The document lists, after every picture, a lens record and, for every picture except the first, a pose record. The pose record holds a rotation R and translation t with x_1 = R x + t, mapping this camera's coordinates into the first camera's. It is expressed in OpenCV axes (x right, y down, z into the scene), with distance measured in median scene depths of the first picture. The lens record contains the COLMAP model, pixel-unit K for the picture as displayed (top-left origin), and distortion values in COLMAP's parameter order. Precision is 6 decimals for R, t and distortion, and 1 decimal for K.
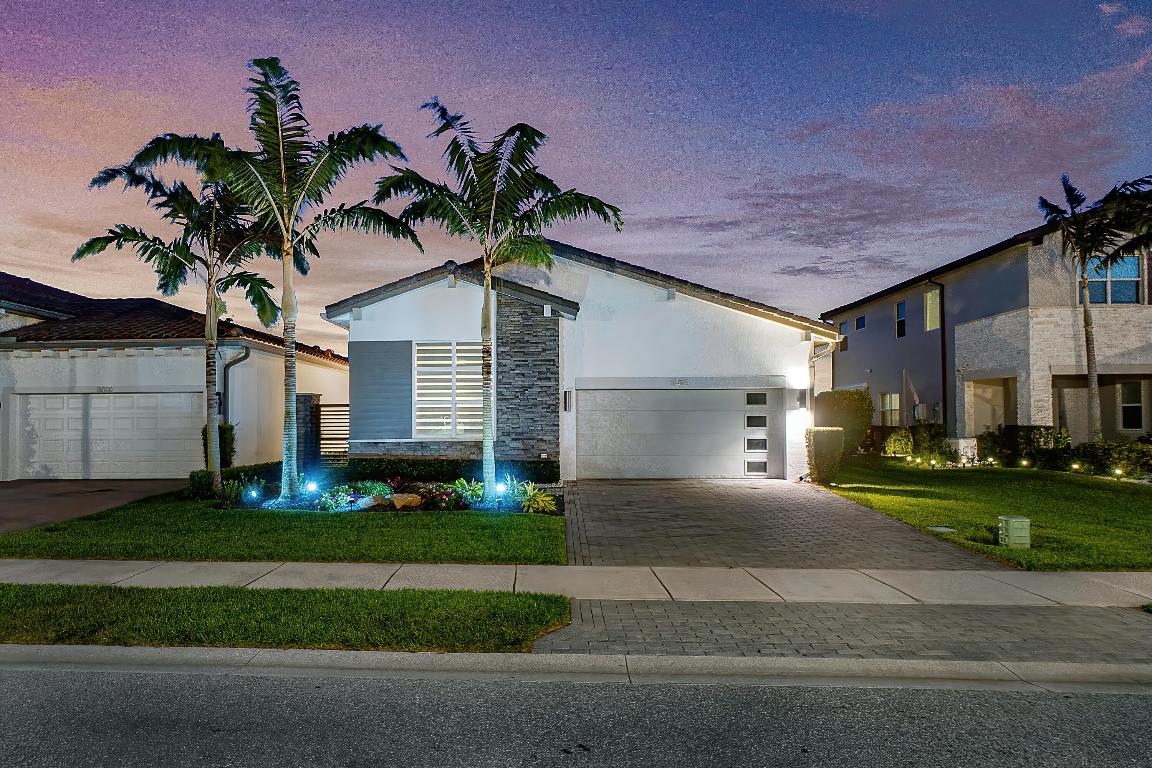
lens RADIAL K [[511.3, 0, 577.4], [0, 511.3, 373.2], [0, 0, 1]] dist [-0.000901, 0.000338]
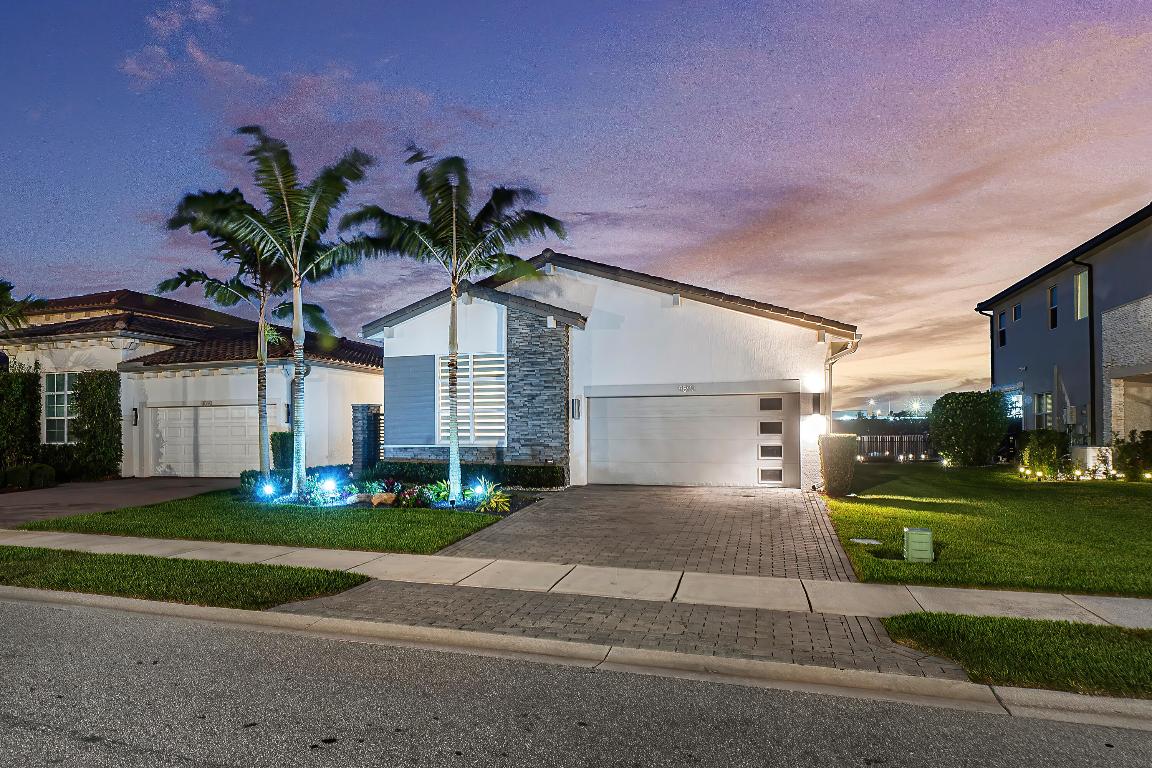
lens RADIAL K [[515.0, 0, 576.0], [0, 515.0, 384.0], [0, 0, 1]] dist [0.000141, -0.000286]
pose [[0.979407, -0.020227, -0.200882, 0.195312], [0.021873, 0.999743, 0.005977, -0.001419], [0.200710, -0.010248, 0.979597, -0.018773]]
